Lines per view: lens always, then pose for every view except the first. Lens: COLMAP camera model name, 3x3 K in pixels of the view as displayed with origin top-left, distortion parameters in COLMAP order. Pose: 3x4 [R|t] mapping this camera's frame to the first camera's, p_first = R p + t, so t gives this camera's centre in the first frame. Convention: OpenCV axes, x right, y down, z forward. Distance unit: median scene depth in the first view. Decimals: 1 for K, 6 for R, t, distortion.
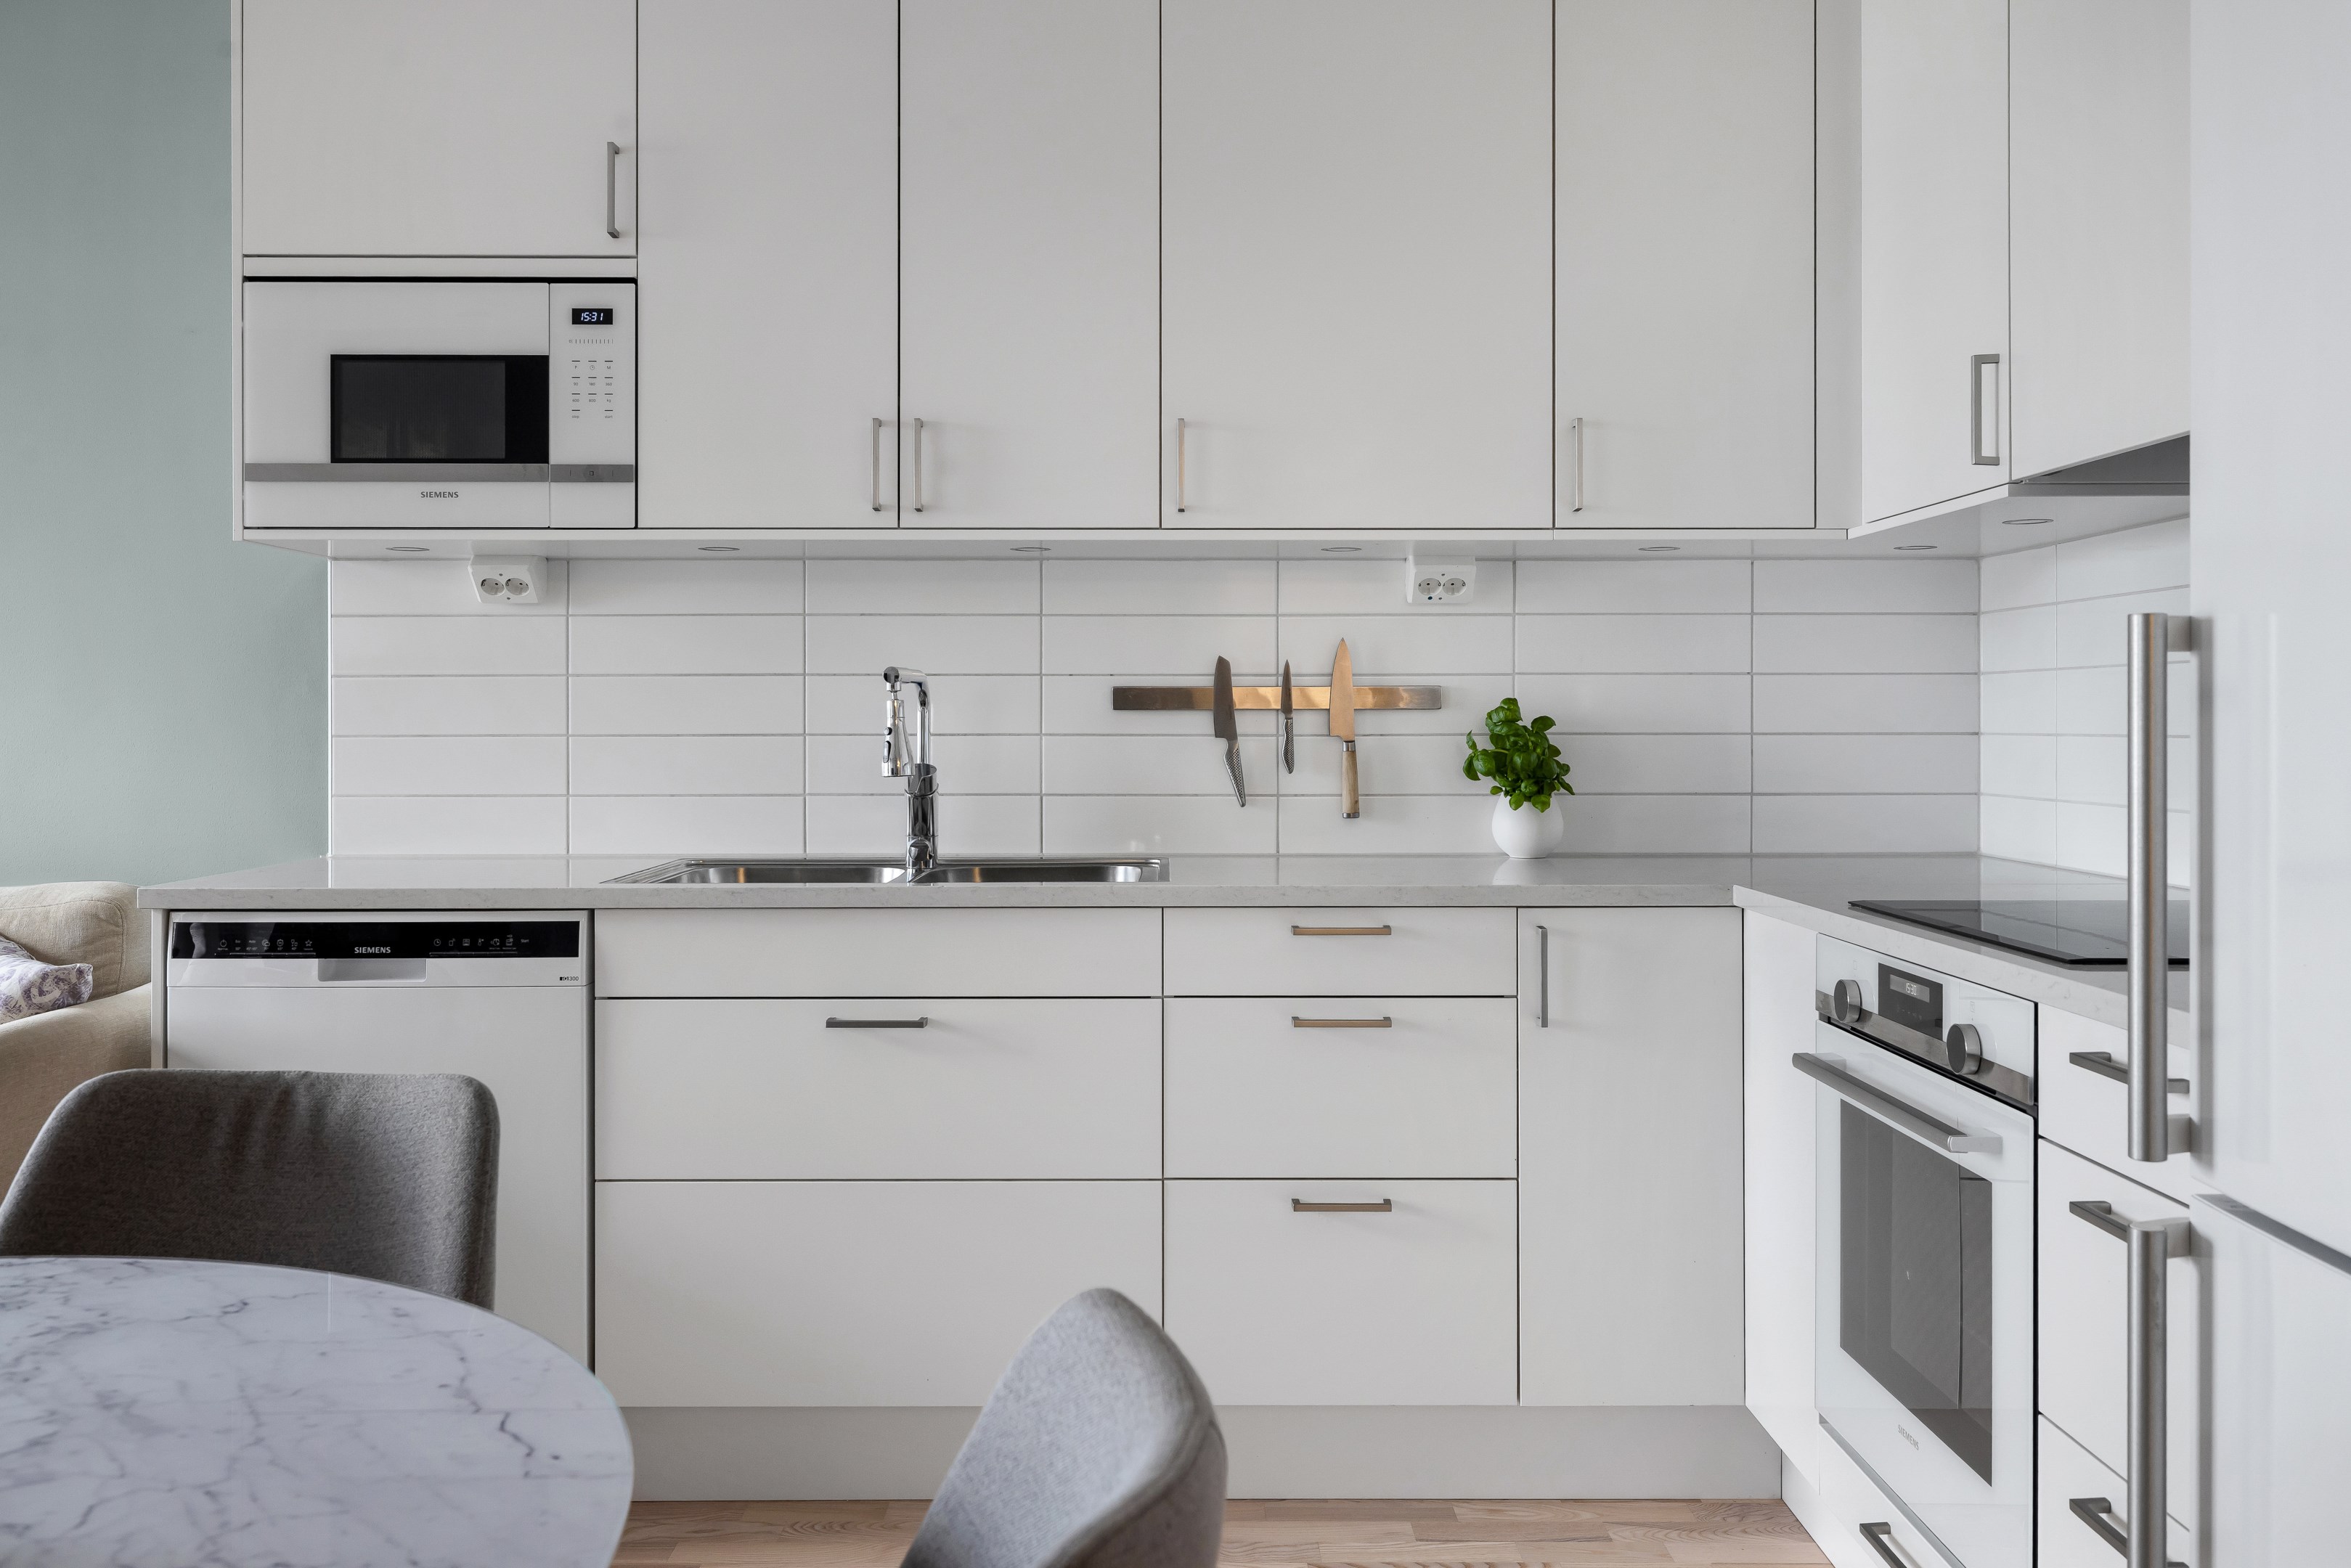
lens RADIAL K [[1979.7, 0, 1169.2], [0, 1979.7, 715.1], [0, 0, 1]] dist [0.002702, 0.004626]
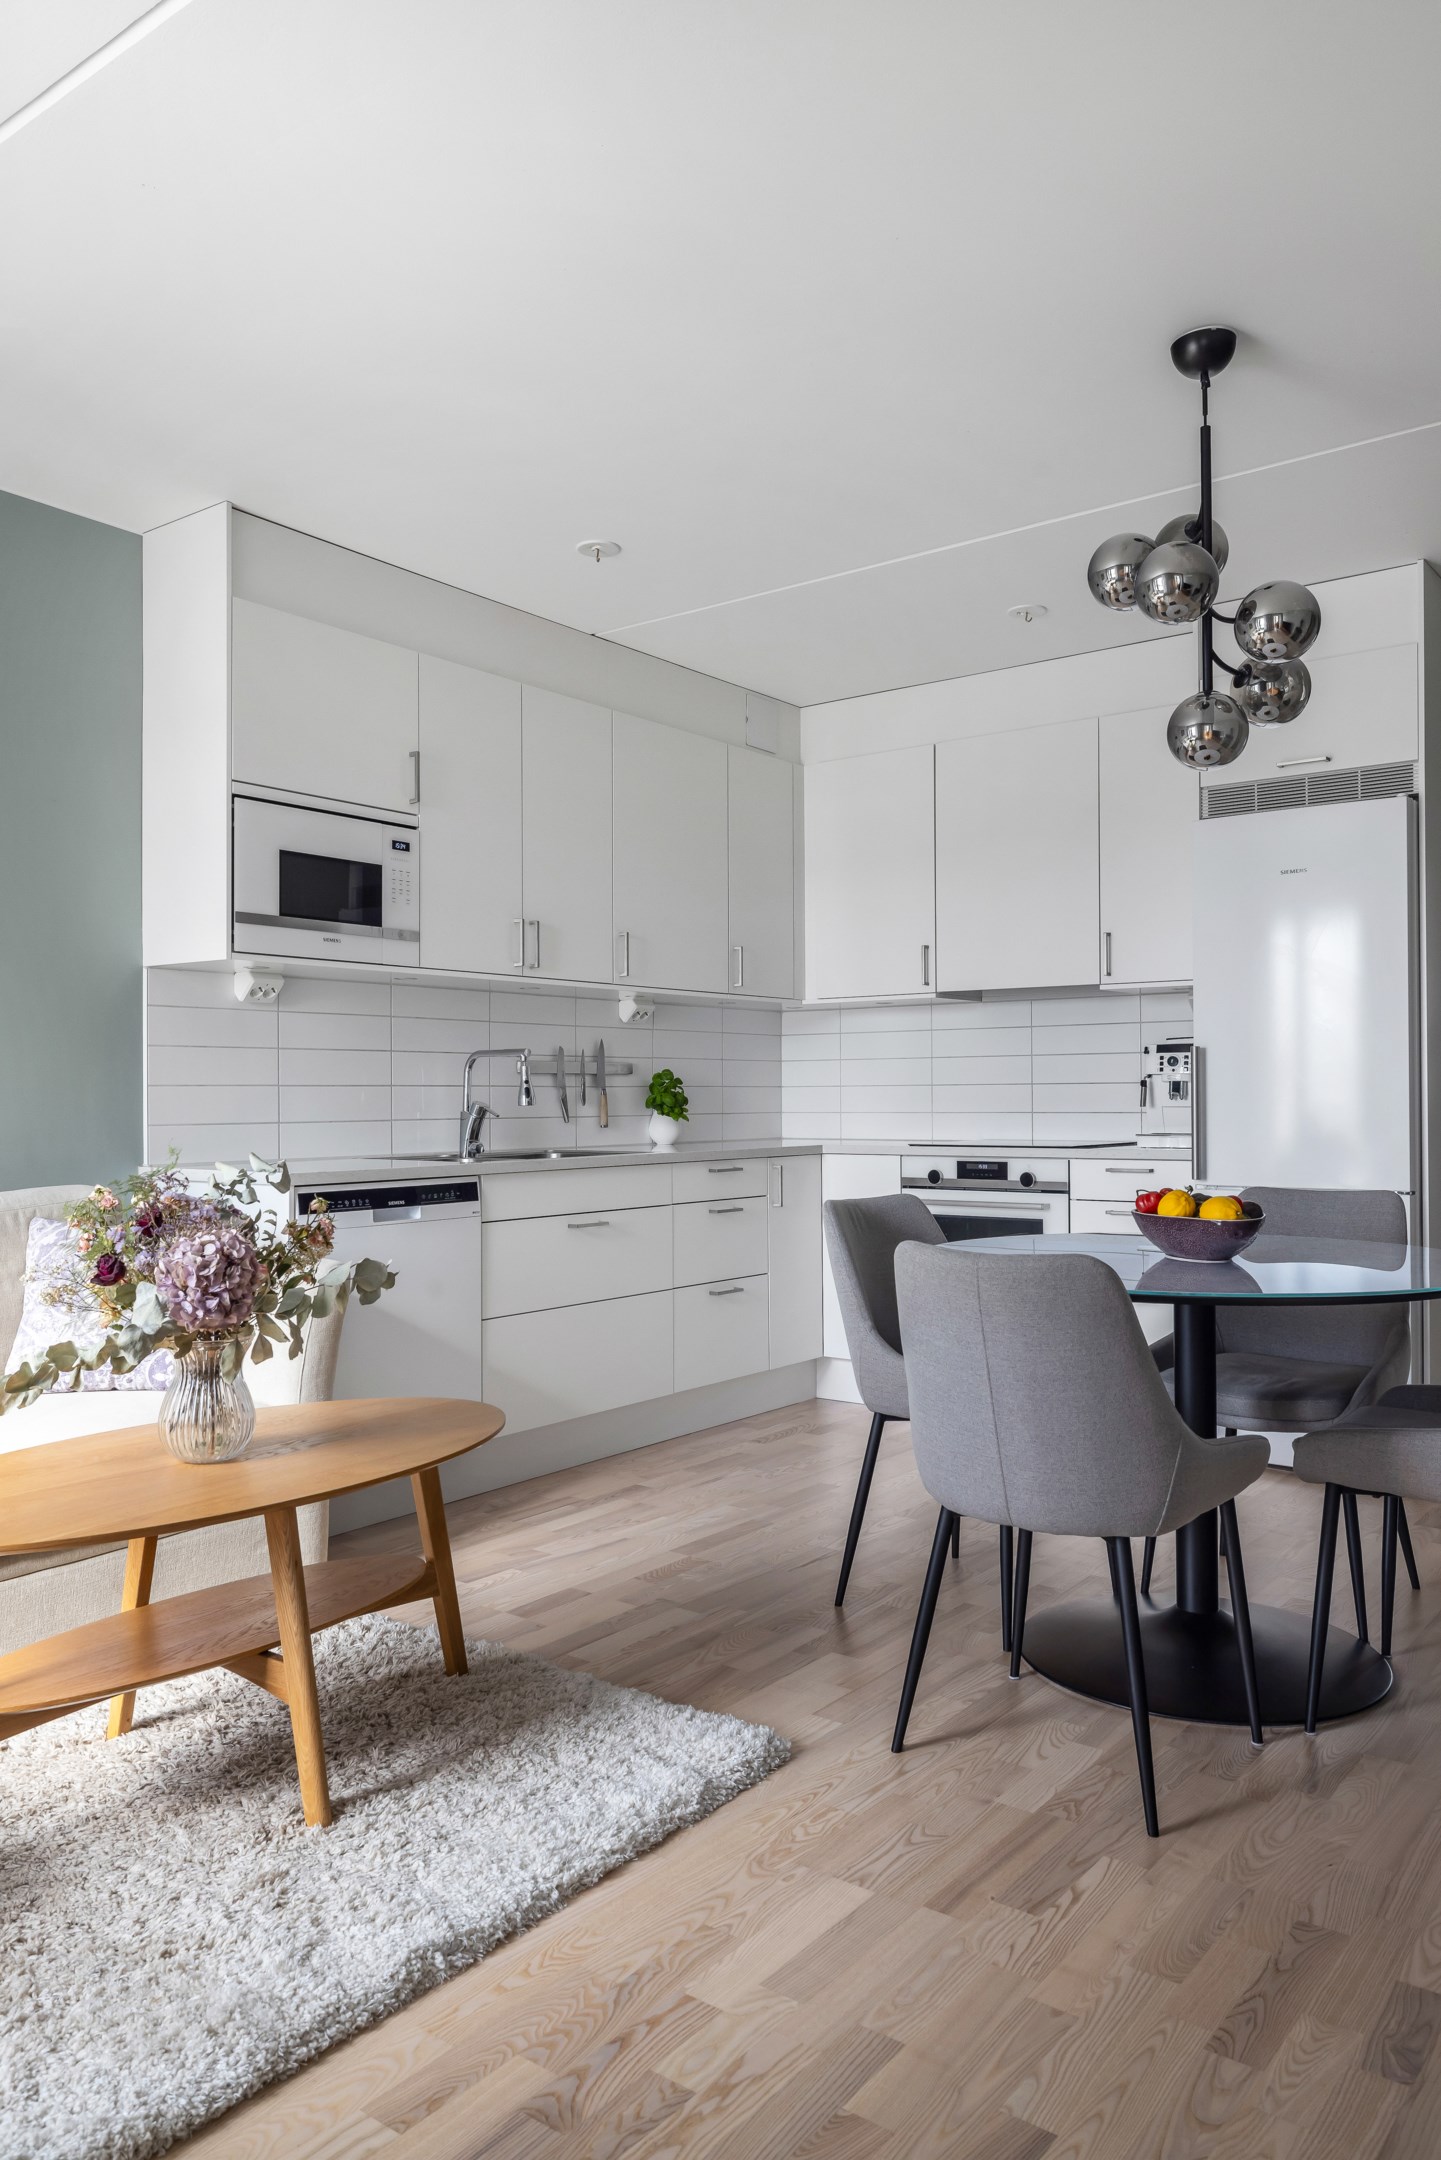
lens RADIAL K [[1540.1, 0, 720.5], [0, 1540.1, 1080.0], [0, 0, 1]] dist [-0.002159, -0.000045]
pose [[0.606503, 0.006177, 0.795057, -1.207993], [0.004501, 0.999927, -0.011202, 0.023864], [-0.795068, 0.010373, 0.606431, -0.056635]]
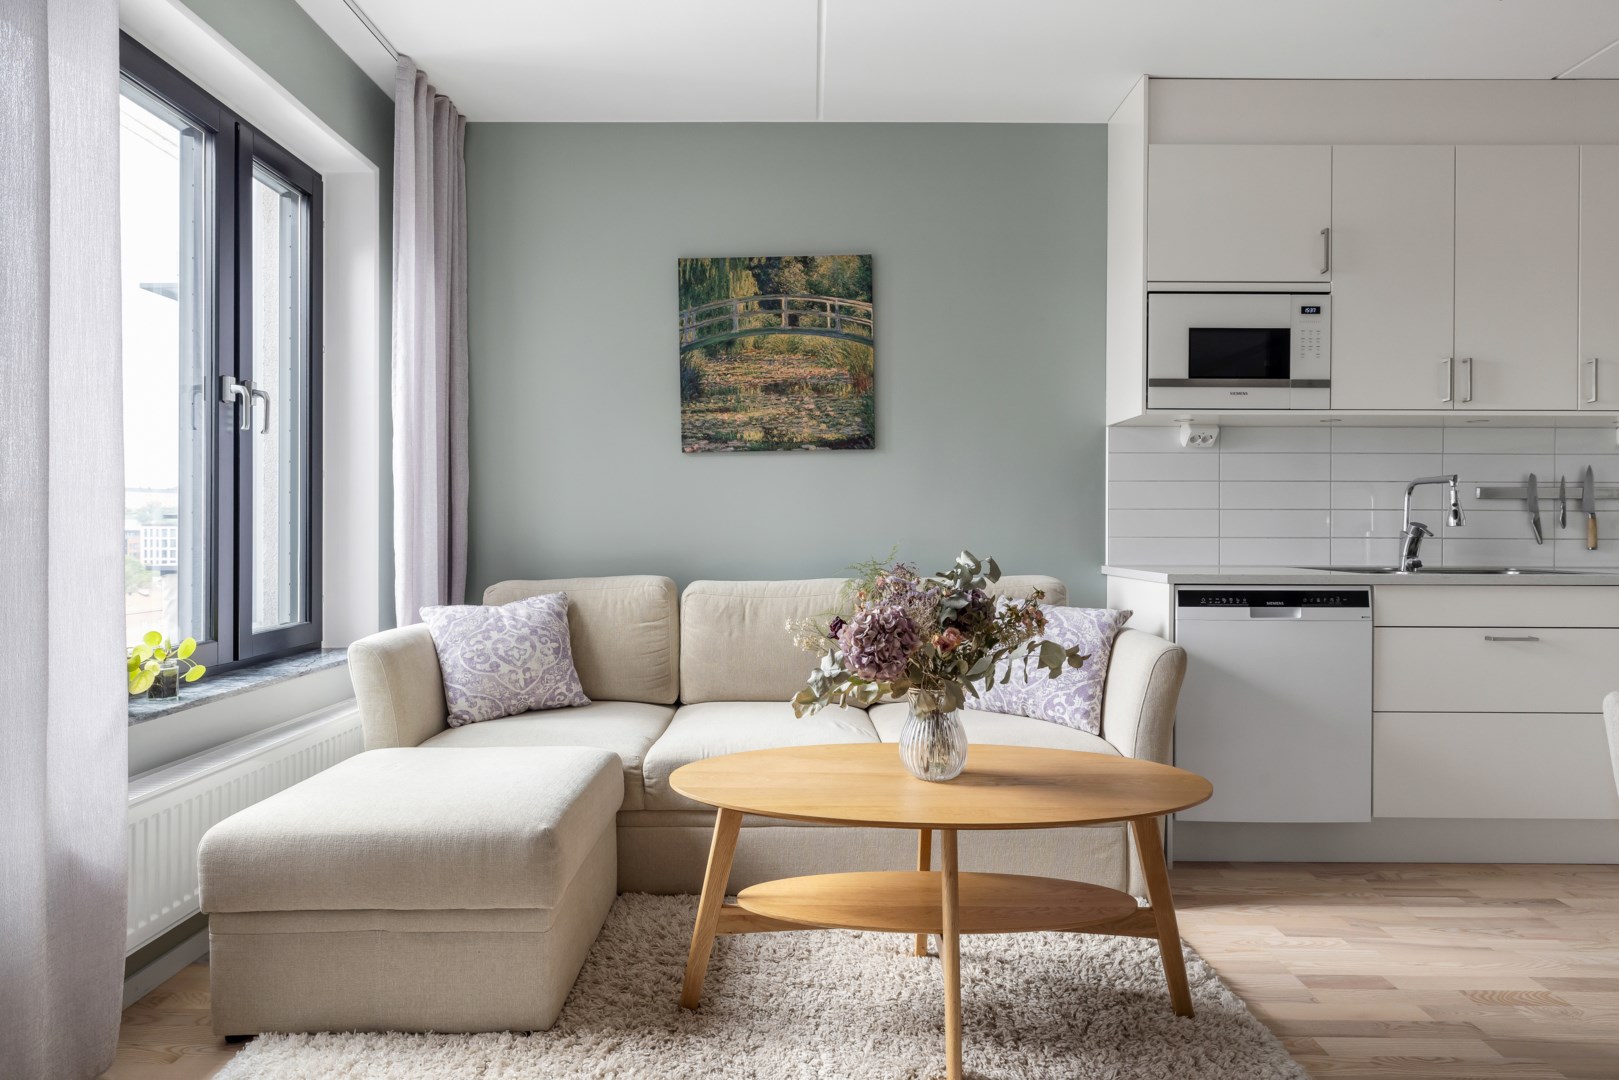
lens RADIAL K [[933.0, 0, 806.5], [0, 933.0, 531.7], [0, 0, 1]] dist [0.009396, -0.000034]
pose [[0.999986, 0.004418, -0.003045, -0.830867], [-0.004410, 0.999987, 0.002526, 0.037494], [0.003056, -0.002512, 0.999992, -0.012080]]
